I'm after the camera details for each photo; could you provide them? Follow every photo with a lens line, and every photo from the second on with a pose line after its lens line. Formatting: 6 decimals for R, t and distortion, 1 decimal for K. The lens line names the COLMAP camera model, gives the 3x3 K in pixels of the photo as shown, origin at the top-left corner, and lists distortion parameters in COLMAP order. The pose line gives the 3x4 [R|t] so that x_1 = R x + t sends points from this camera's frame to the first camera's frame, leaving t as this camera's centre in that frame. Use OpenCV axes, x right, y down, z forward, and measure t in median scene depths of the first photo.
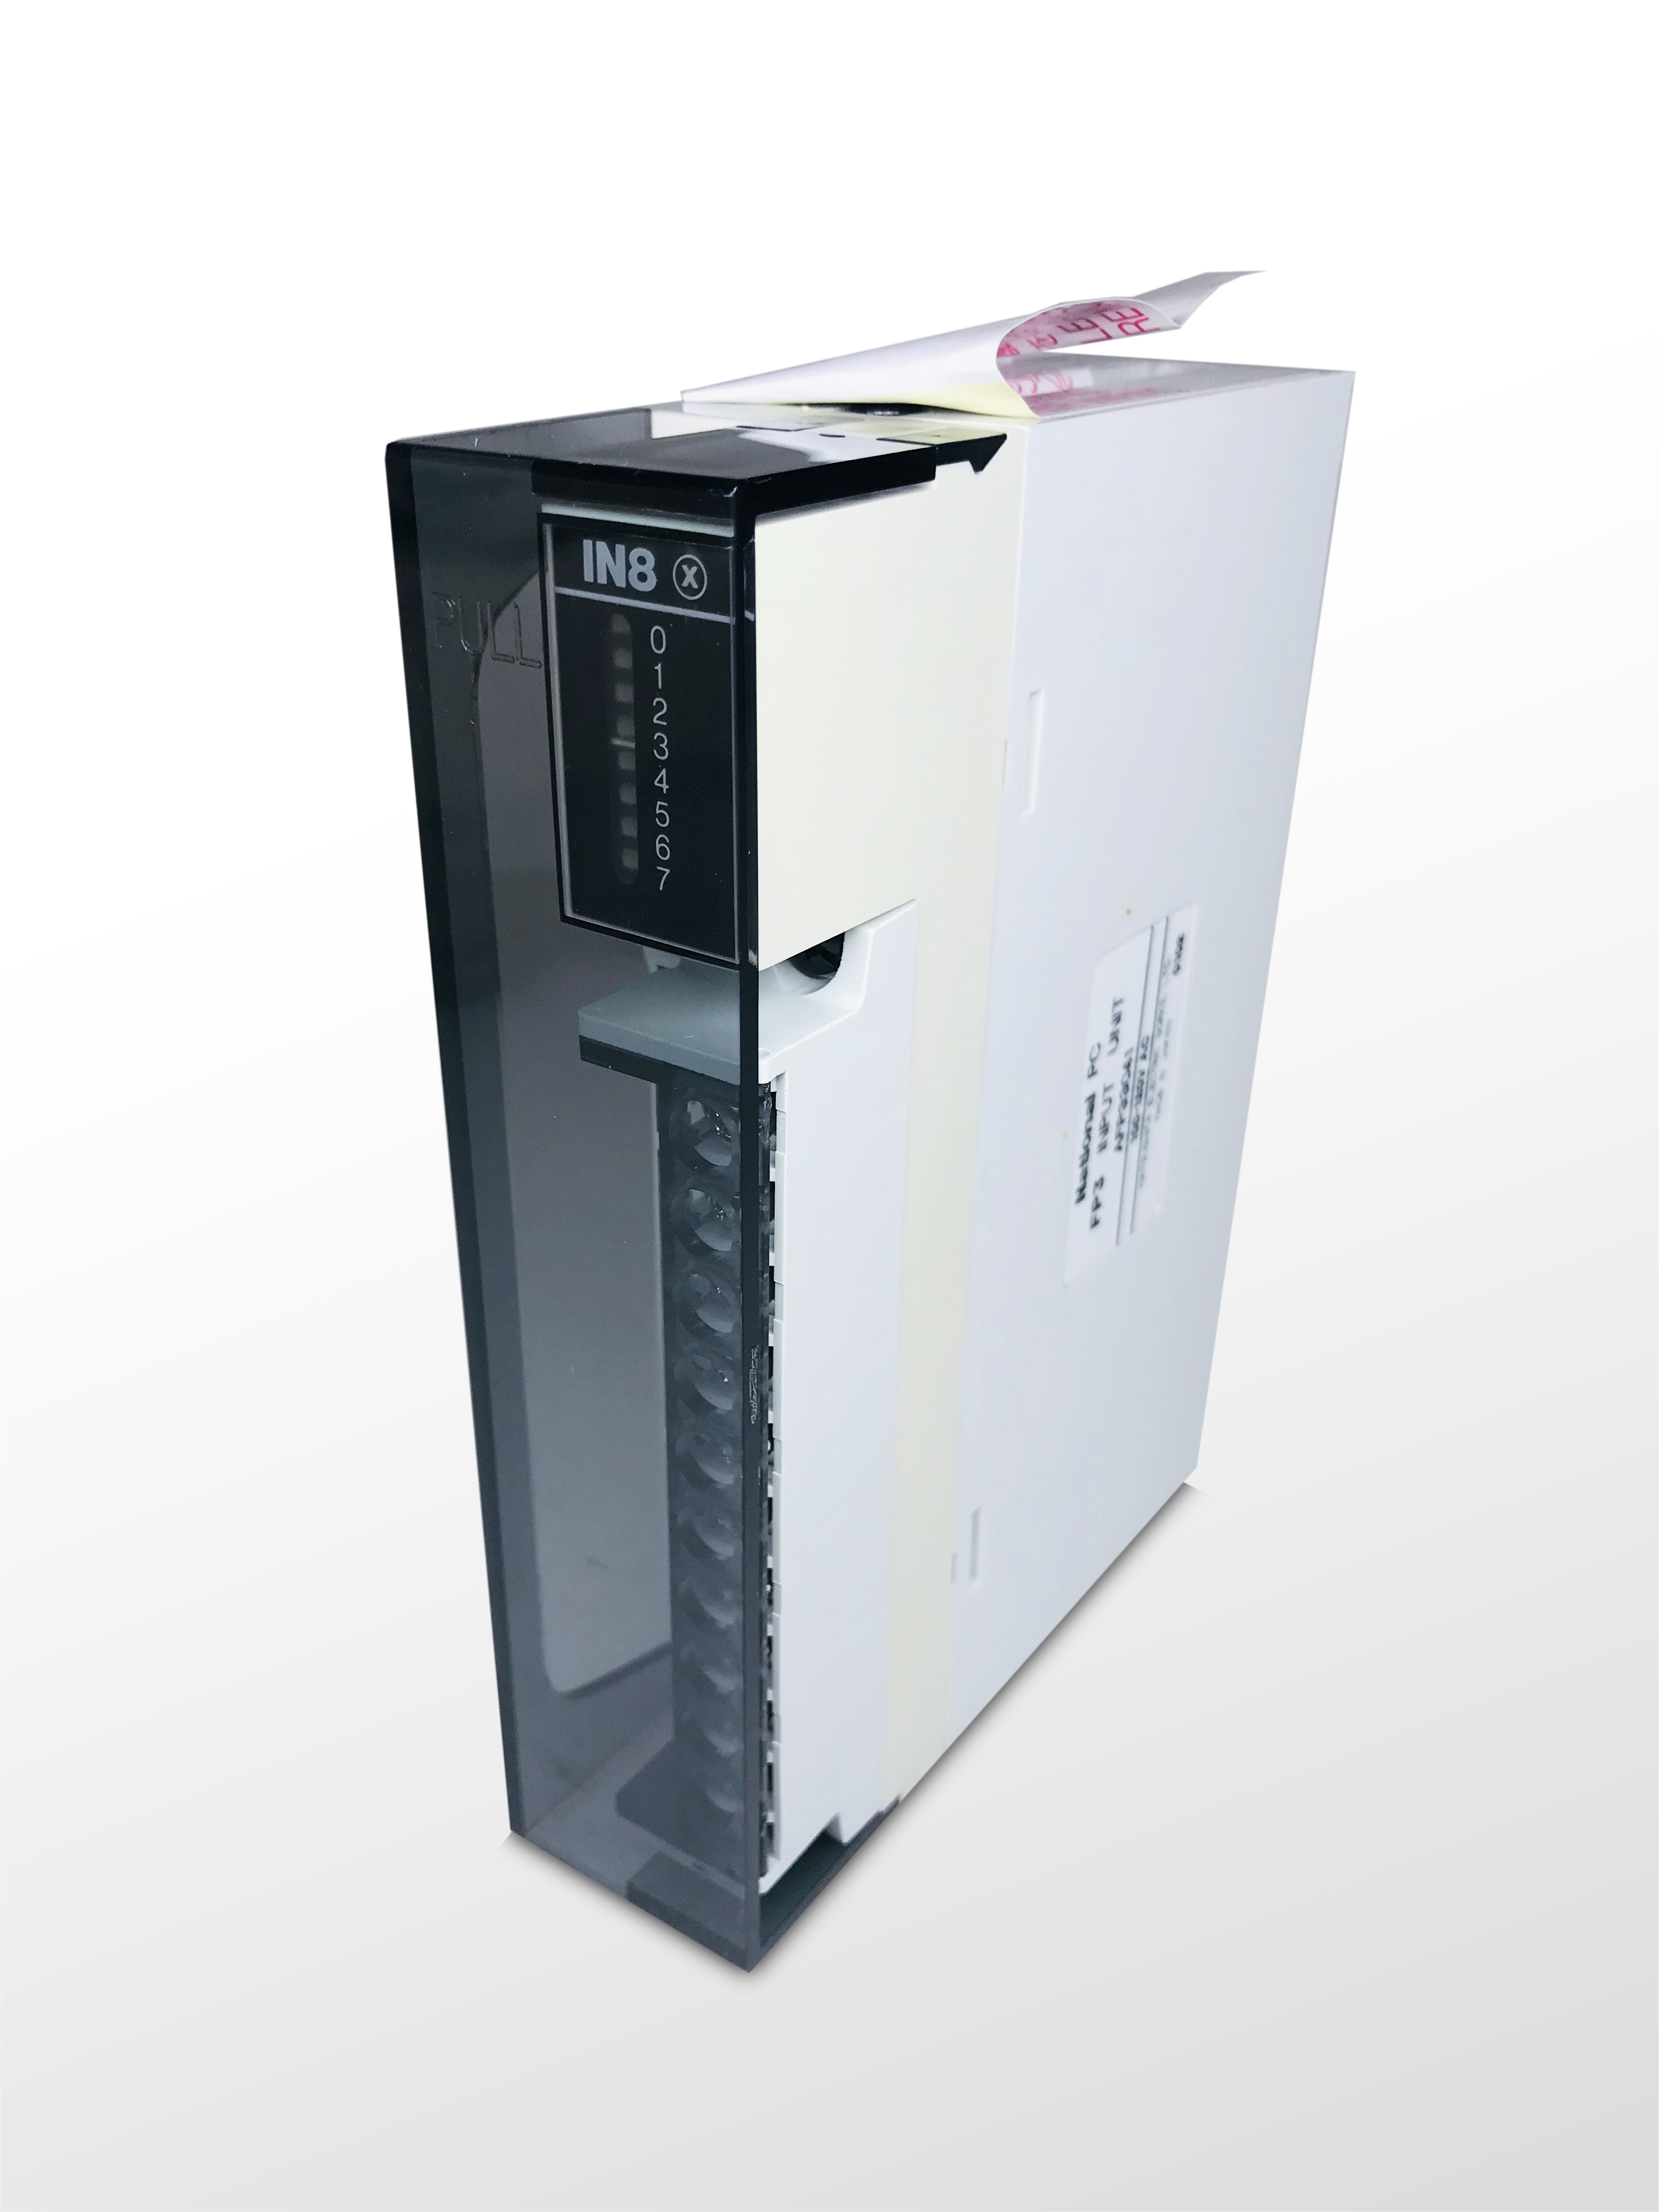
lens RADIAL K [[1832.0, 0, 821.1], [0, 1832.0, 1103.4], [0, 0, 1]] dist [-0.014509, -0.026258]
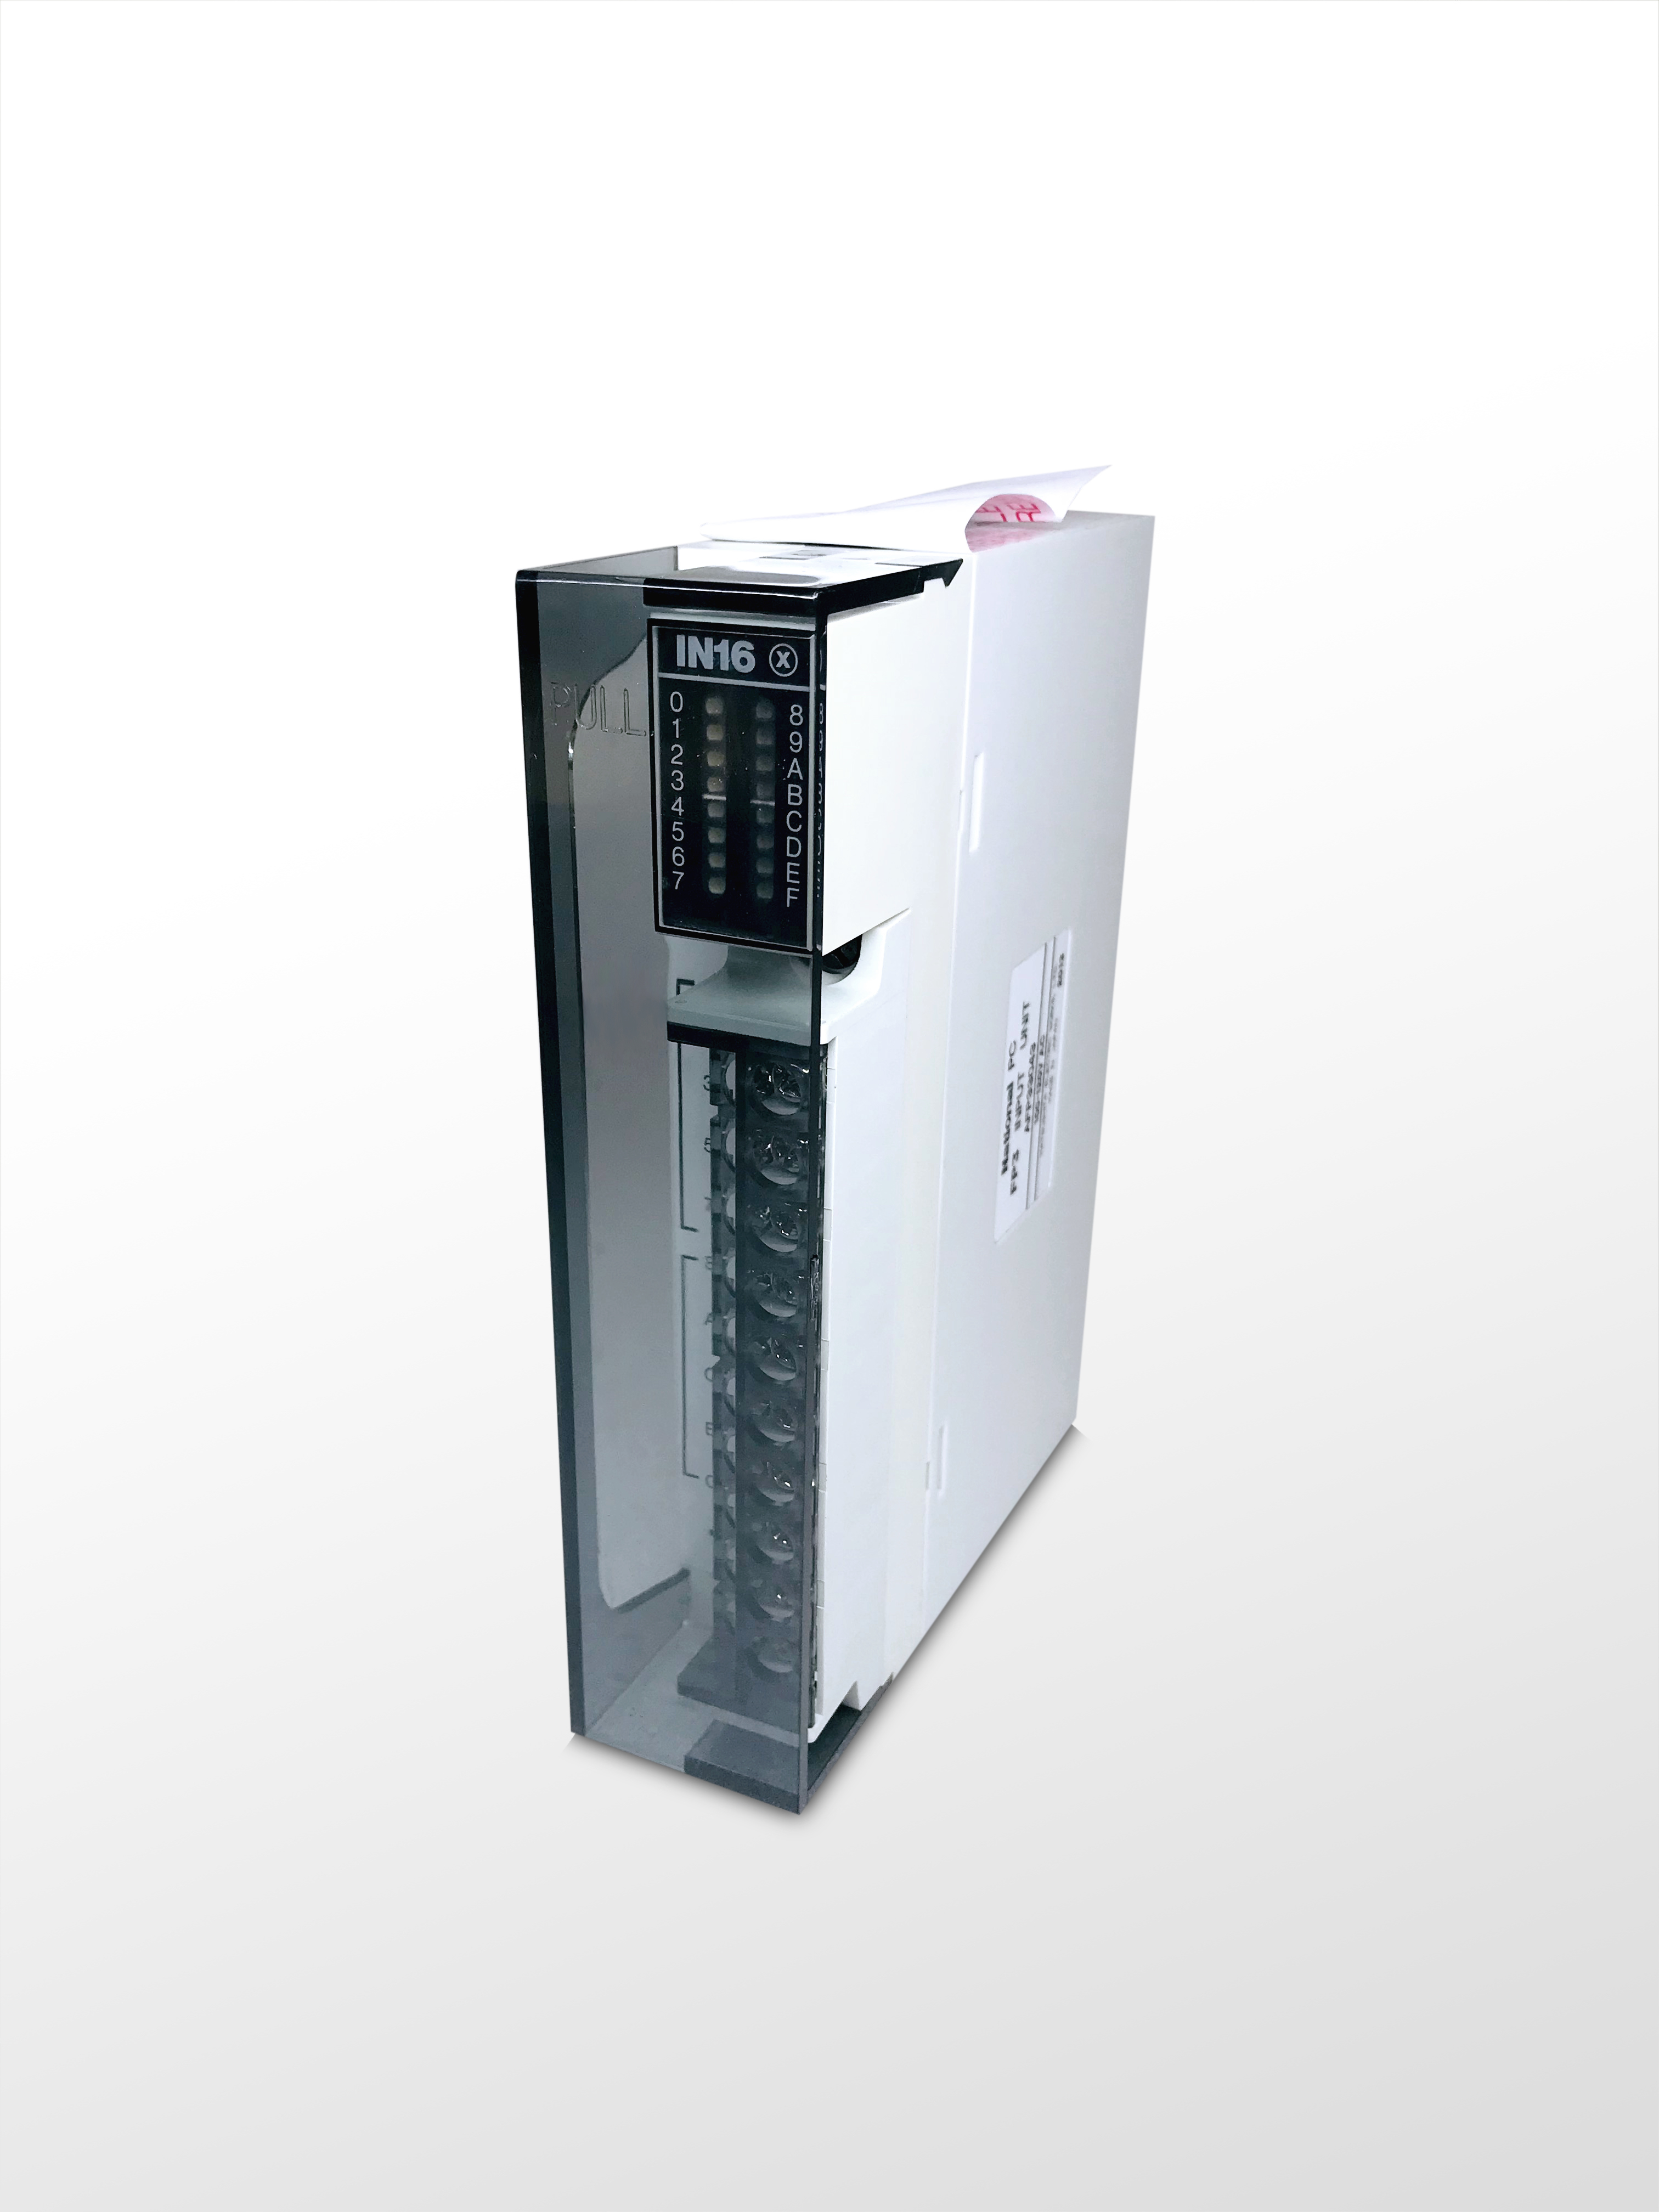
lens RADIAL K [[1832.0, 0, 765.5], [0, 1832.0, 1114.0], [0, 0, 1]] dist [-0.014509, -0.026258]
pose [[0.988839, -0.054113, 0.138816, -0.201544], [0.064314, 0.995466, -0.070080, 0.099102], [-0.134394, 0.078226, 0.987835, -0.219760]]
